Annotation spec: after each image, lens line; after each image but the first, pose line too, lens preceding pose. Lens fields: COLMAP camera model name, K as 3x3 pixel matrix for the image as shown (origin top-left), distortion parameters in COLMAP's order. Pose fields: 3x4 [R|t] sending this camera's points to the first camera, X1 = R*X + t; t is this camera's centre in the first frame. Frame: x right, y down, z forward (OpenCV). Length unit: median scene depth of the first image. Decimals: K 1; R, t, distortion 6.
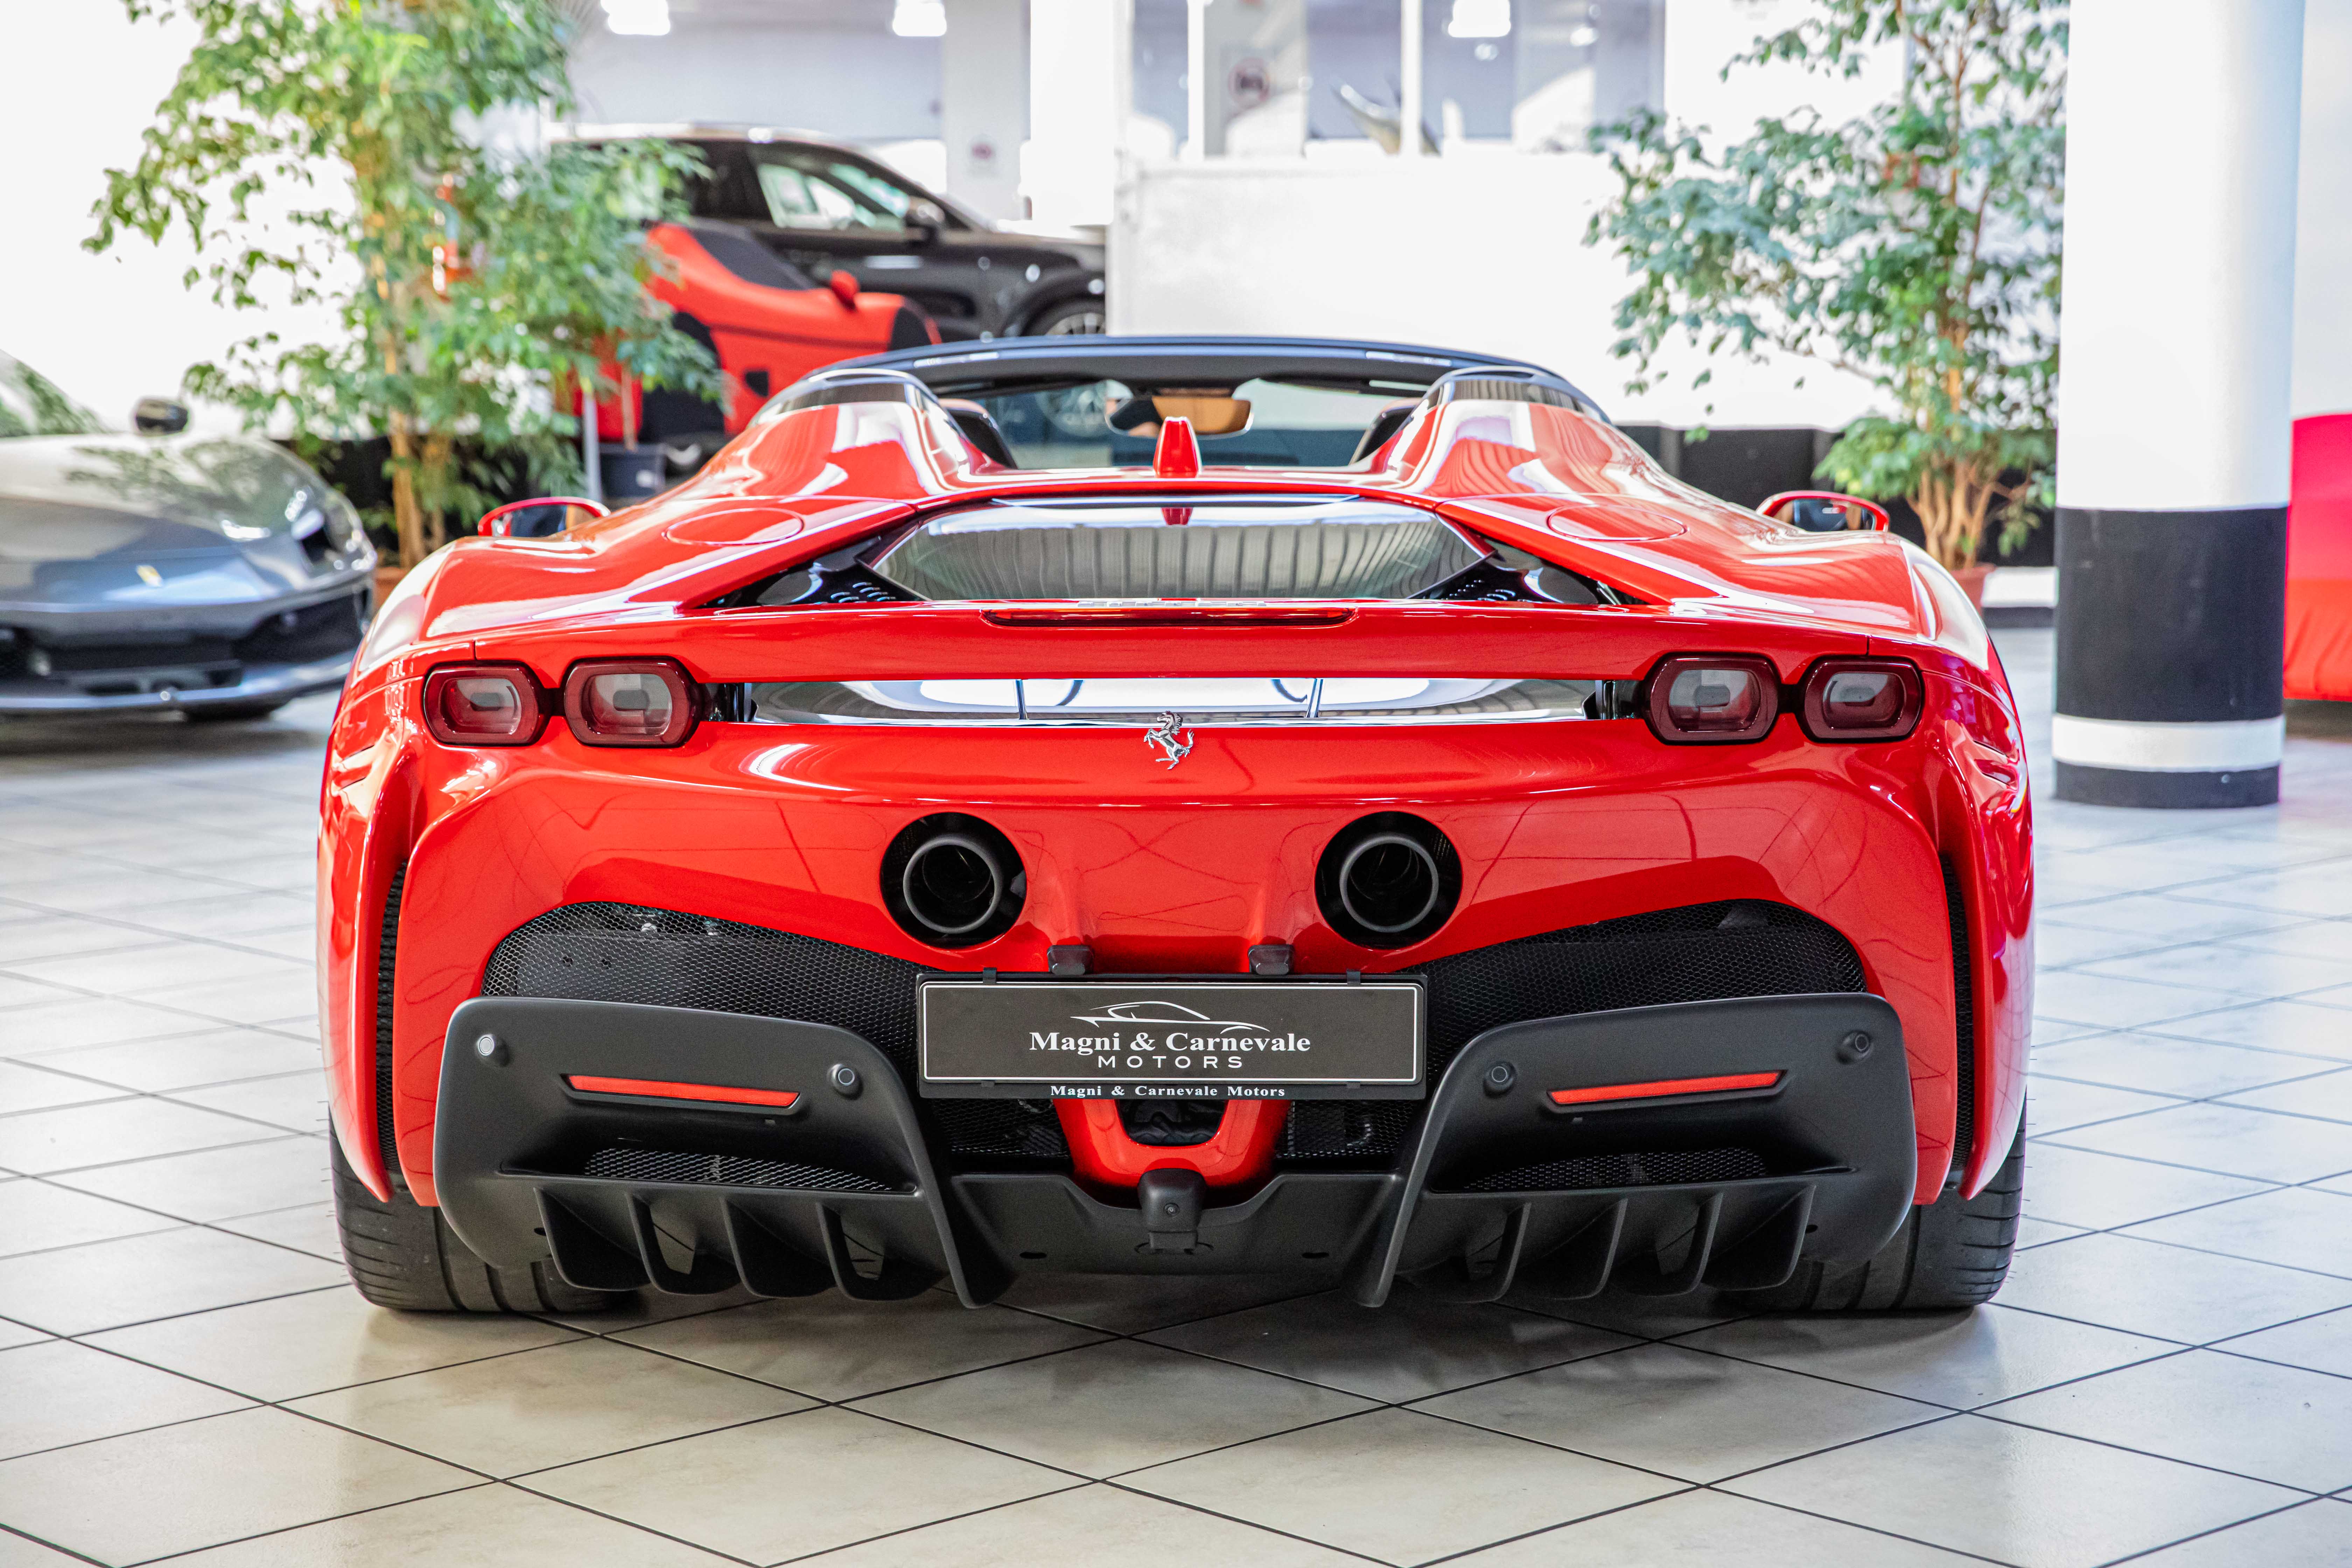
lens RADIAL K [[4540.5, 0, 1169.2], [0, 4540.5, 790.6], [0, 0, 1]] dist [0.228283, 0.000000]
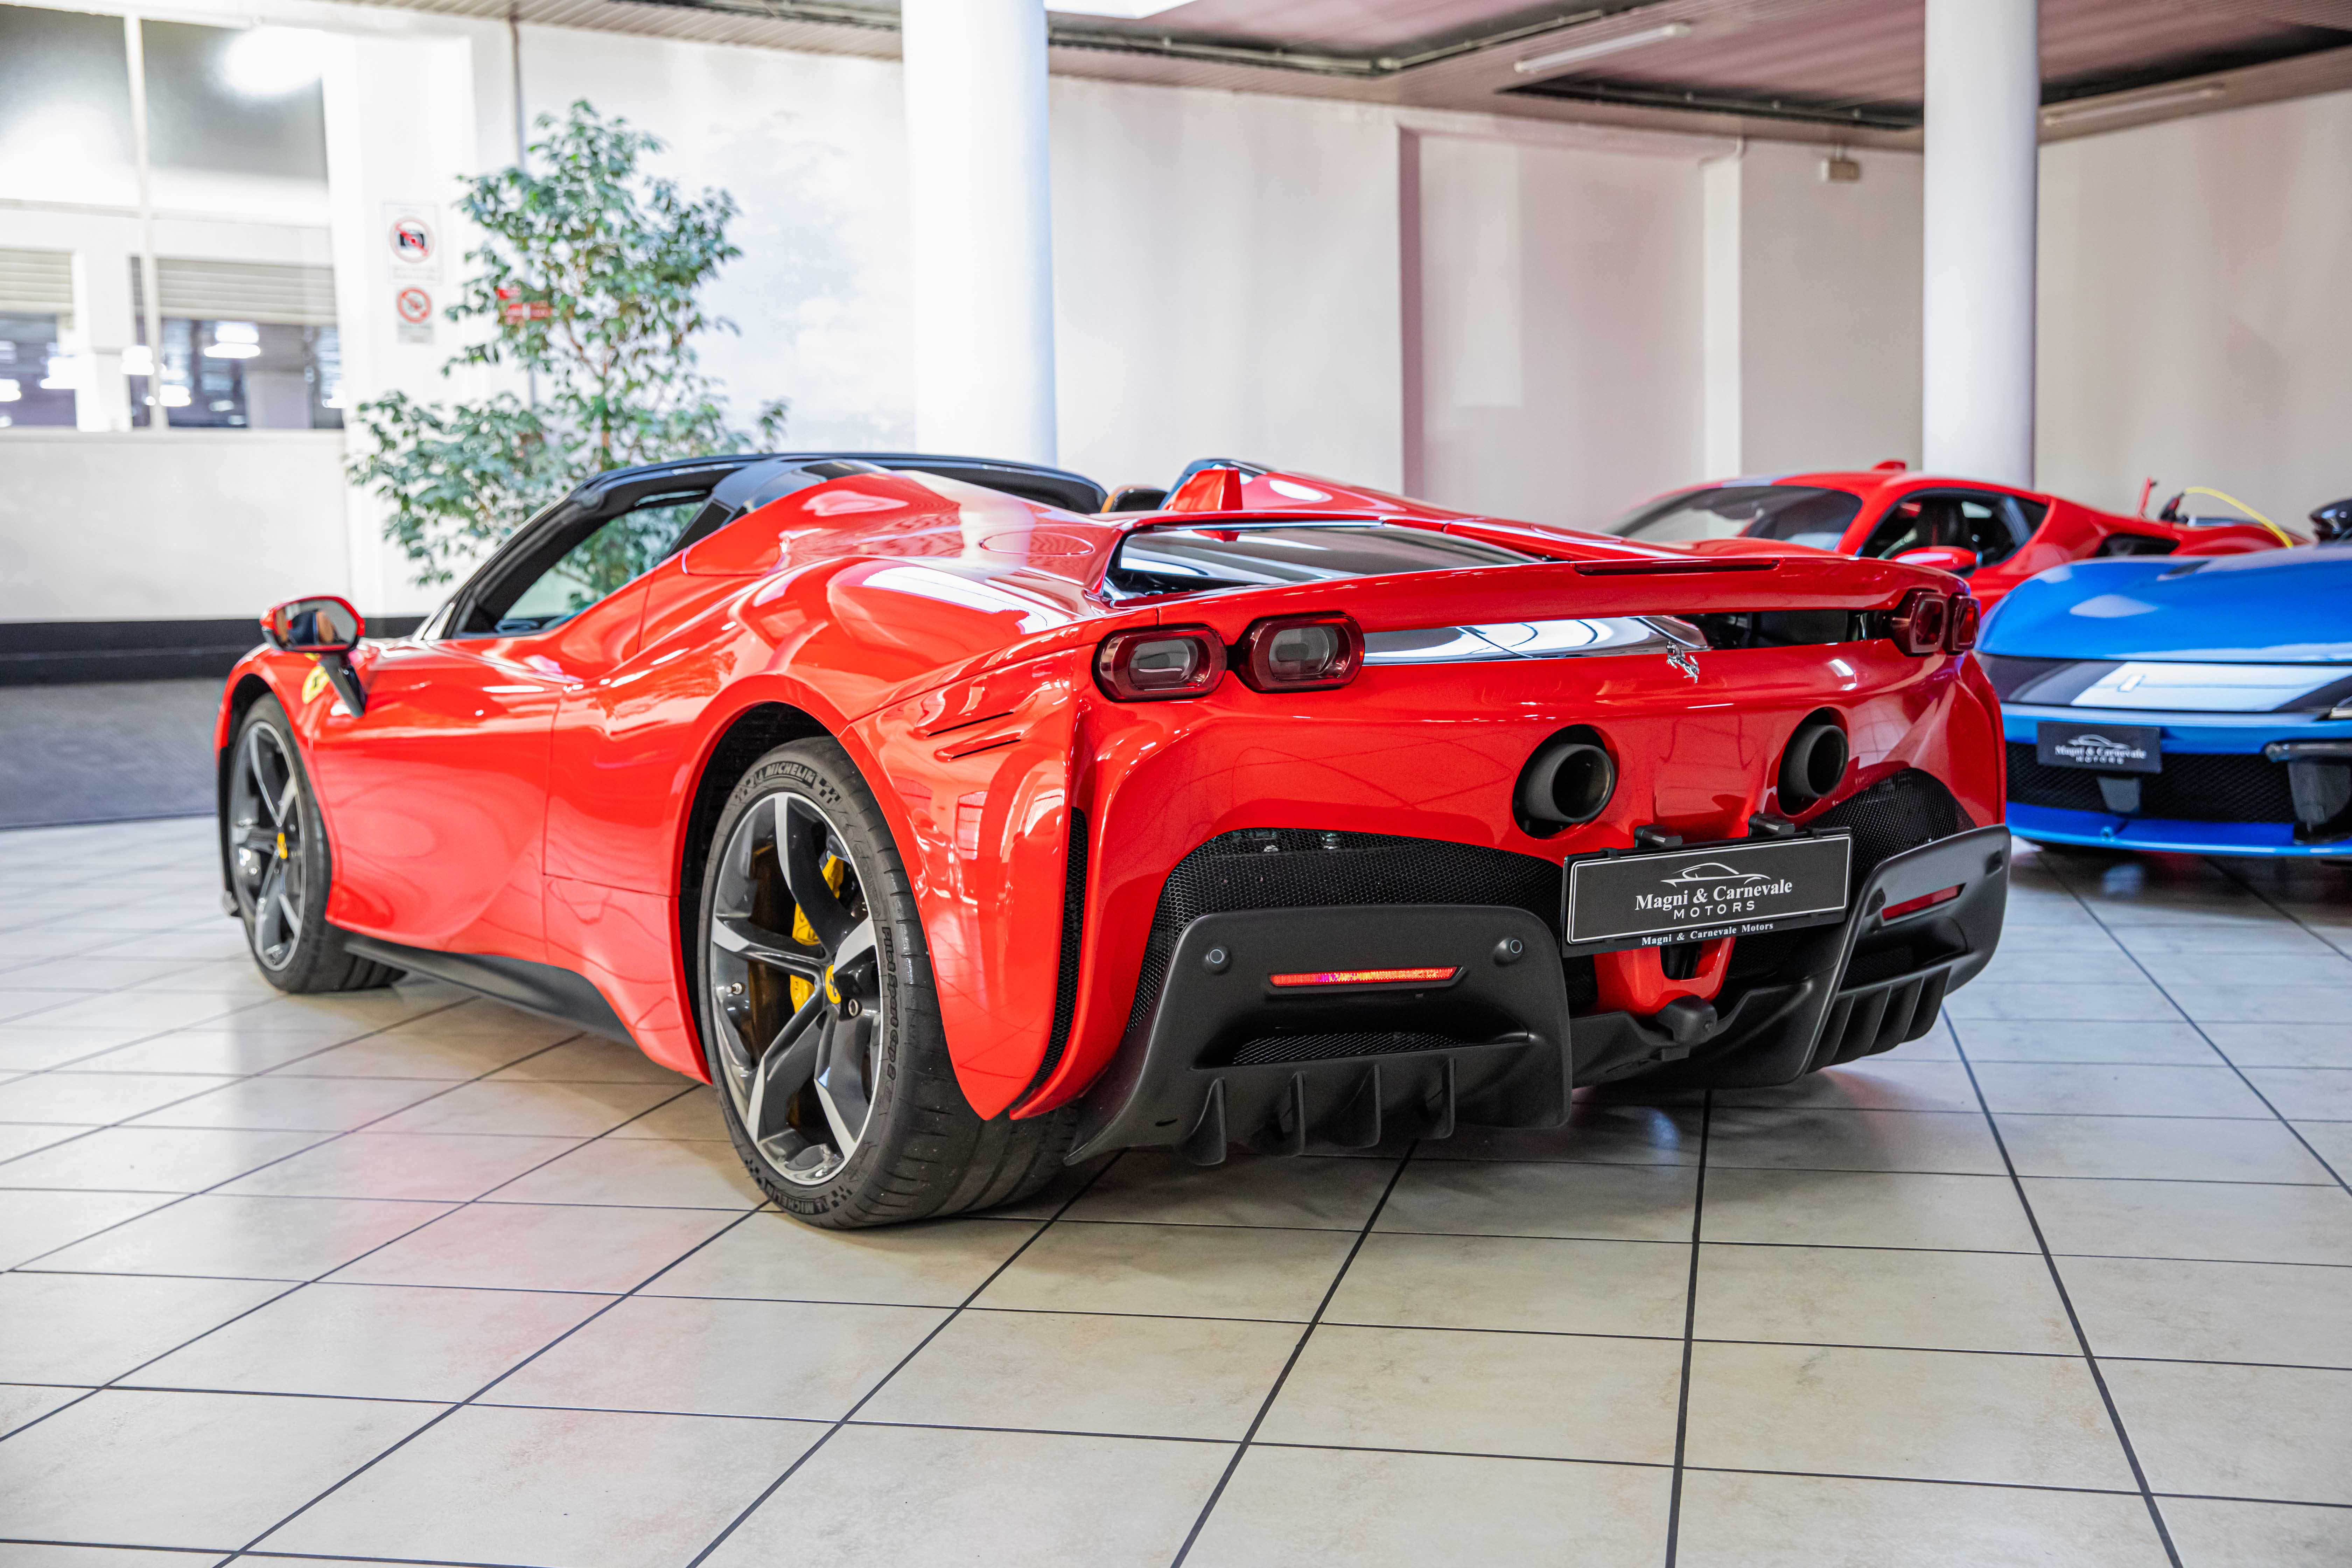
lens RADIAL K [[2712.0, 0, 1176.9], [0, 2712.0, 771.4], [0, 0, 1]] dist [0.054778, 0.000000]
pose [[0.819786, -0.060365, 0.569479, -0.553262], [0.085597, 0.996174, -0.017626, 0.021069], [-0.566236, 0.063195, 0.821817, 0.447771]]
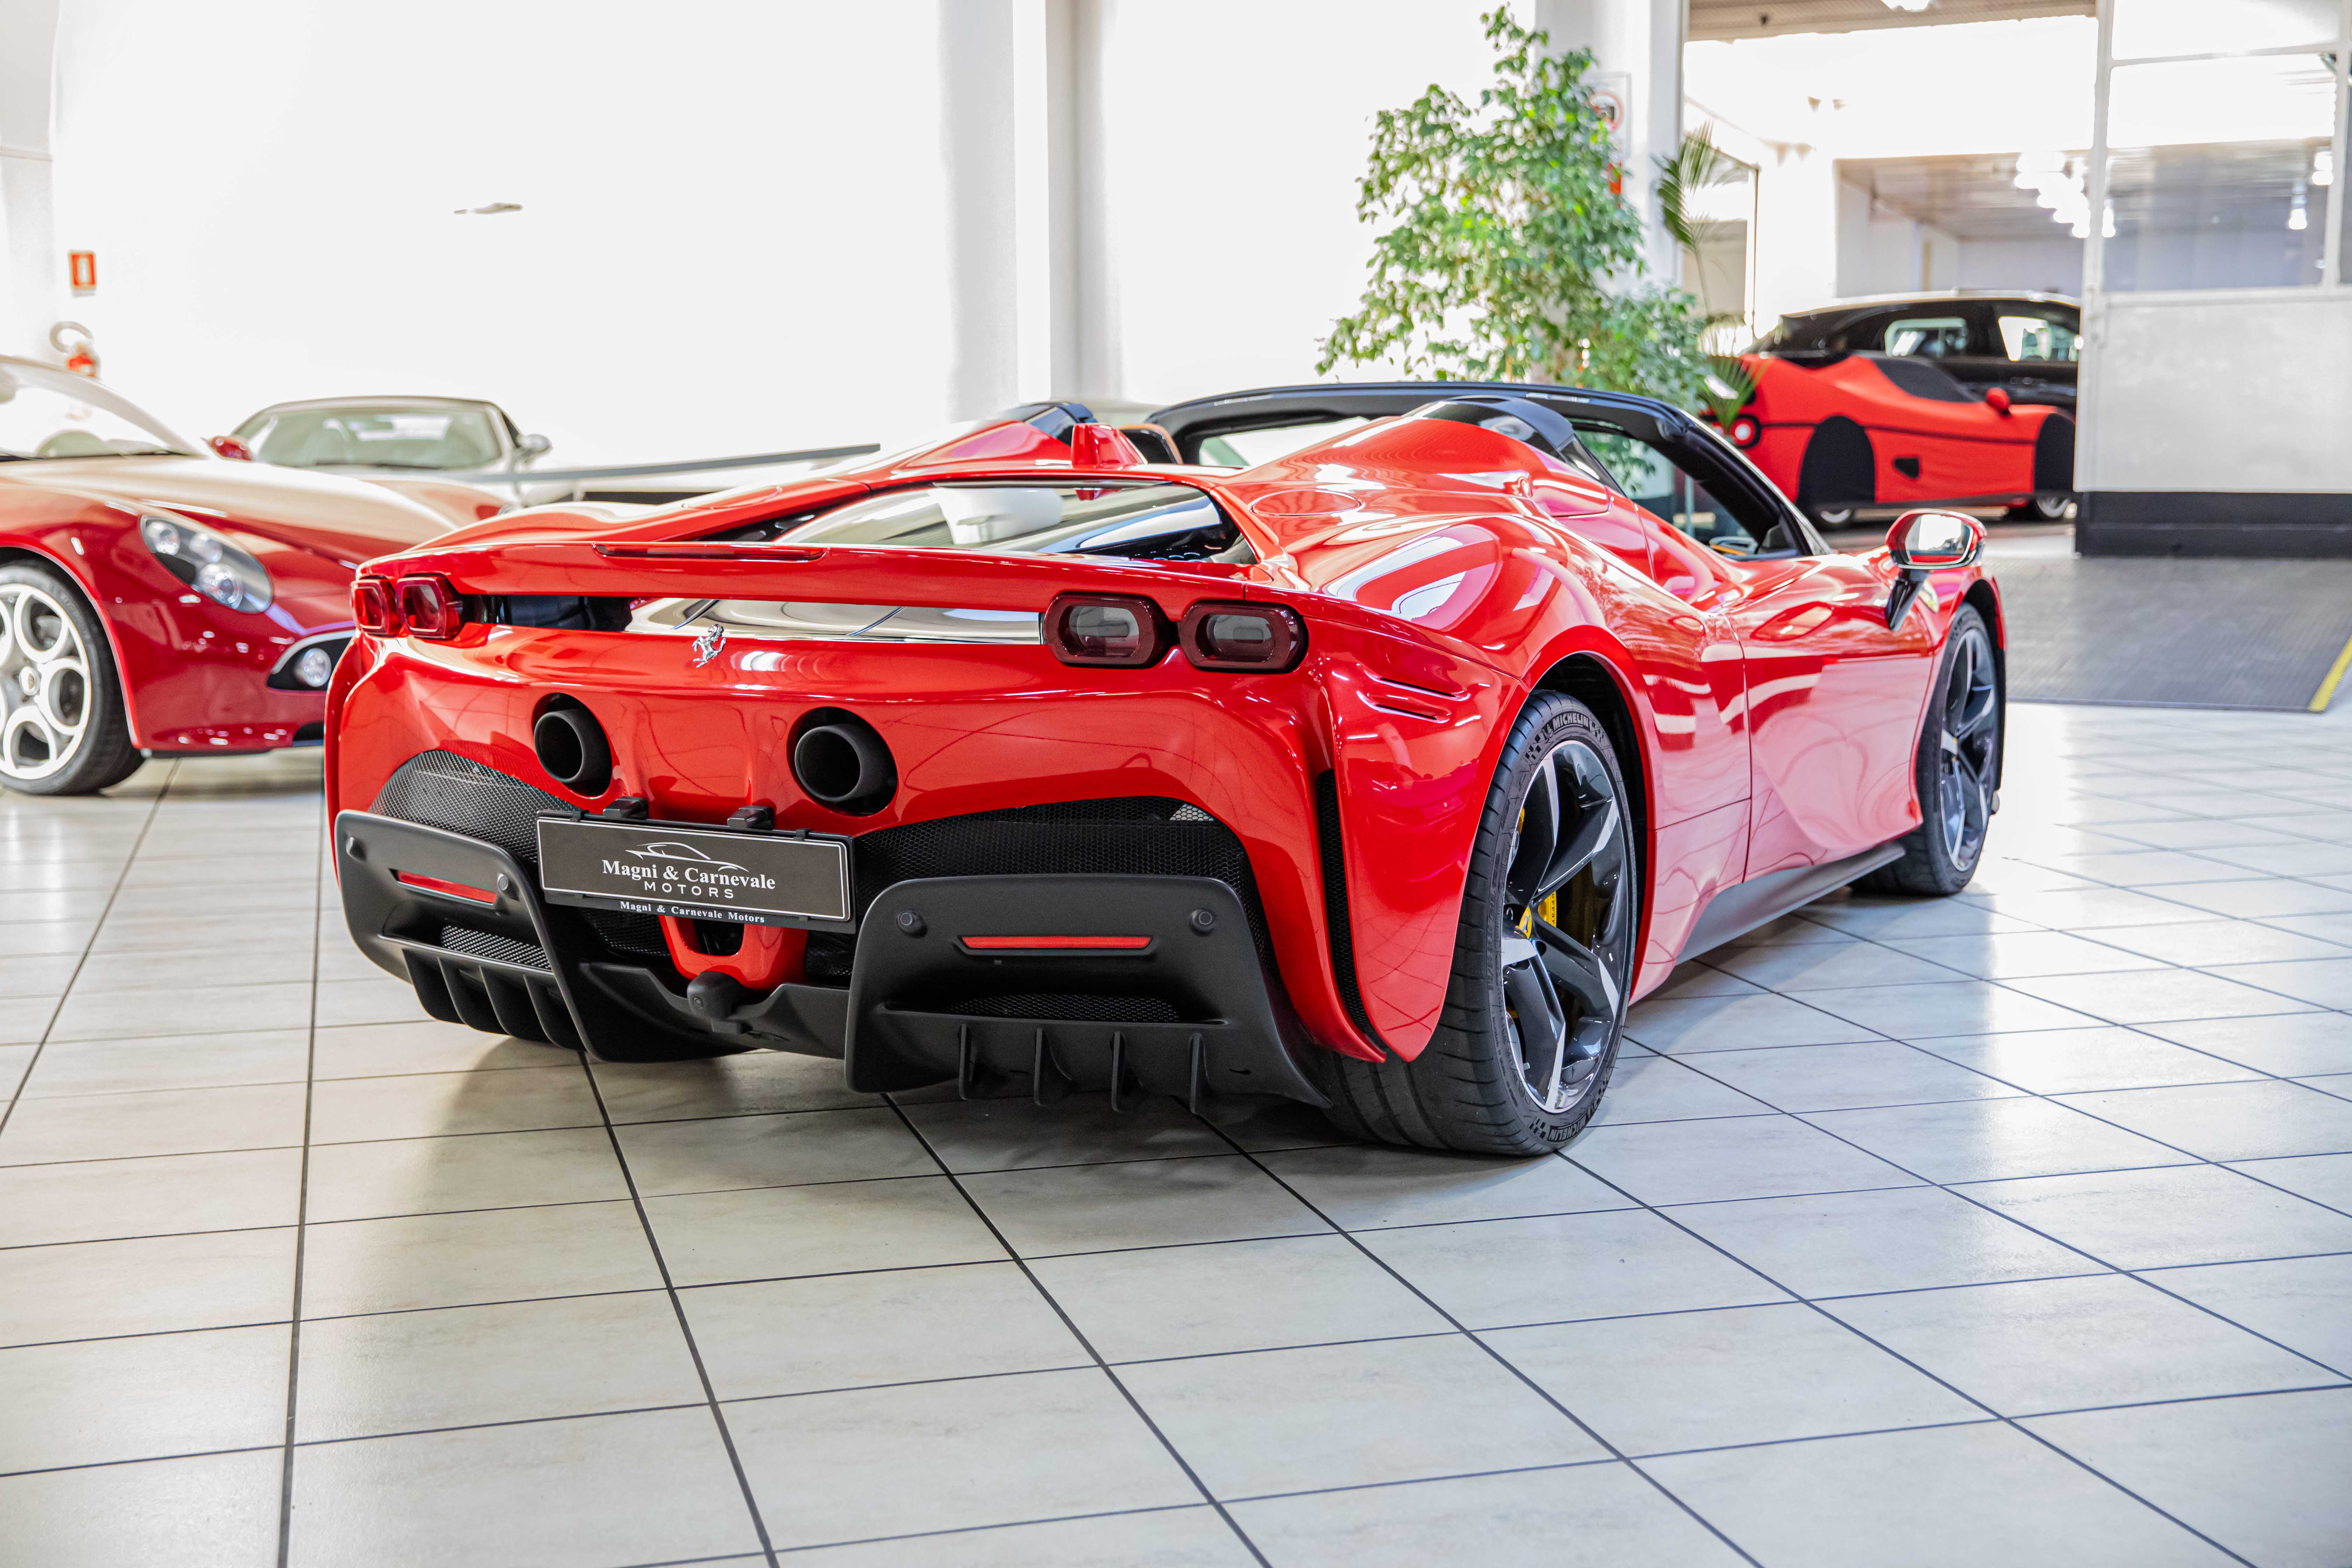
lens RADIAL K [[2950.8, 0, 1167.0], [0, 2950.8, 790.0], [0, 0, 1]] dist [0.096820, 0.000000]
pose [[0.883343, 0.058468, -0.465067, 0.512927], [-0.053896, 0.998279, 0.023133, 0.003658], [0.465619, 0.004631, 0.884973, 0.304124]]
